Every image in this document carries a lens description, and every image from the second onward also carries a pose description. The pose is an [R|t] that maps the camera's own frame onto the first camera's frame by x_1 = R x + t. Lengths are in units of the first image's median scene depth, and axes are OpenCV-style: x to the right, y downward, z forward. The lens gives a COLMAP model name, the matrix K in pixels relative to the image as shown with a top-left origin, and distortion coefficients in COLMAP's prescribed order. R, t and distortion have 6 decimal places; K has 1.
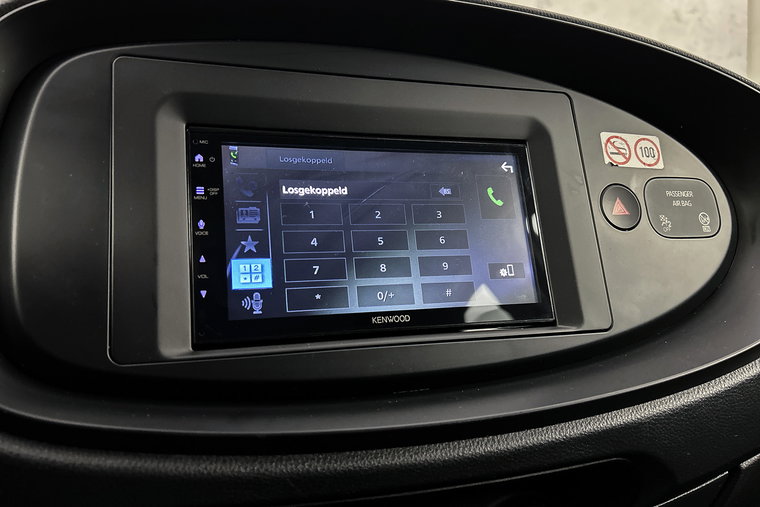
lens RADIAL K [[596.6, 0, 381.5], [0, 596.6, 255.6], [0, 0, 1]] dist [0.079315, -0.098488]
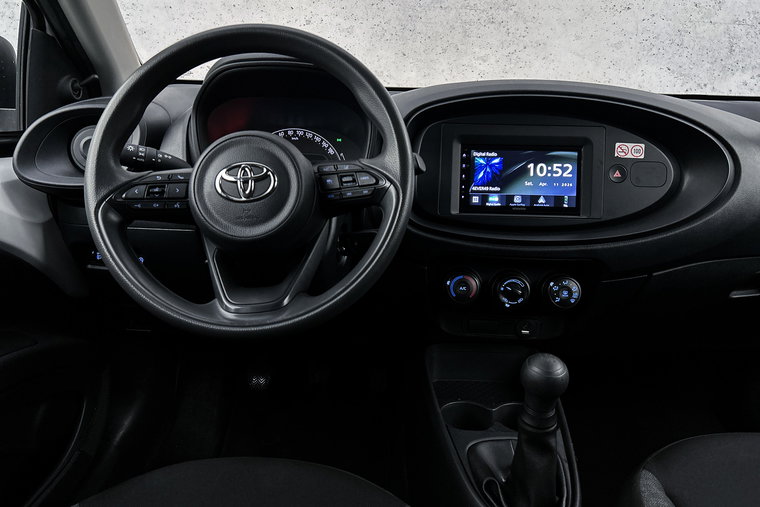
lens RADIAL K [[596.6, 0, 386.8], [0, 596.6, 248.0], [0, 0, 1]] dist [0.079315, -0.098488]
pose [[0.931053, 0.129662, -0.341070, 0.465271], [-0.038201, 0.964234, 0.262285, -0.492404], [0.362880, -0.231172, 0.902706, -2.135650]]
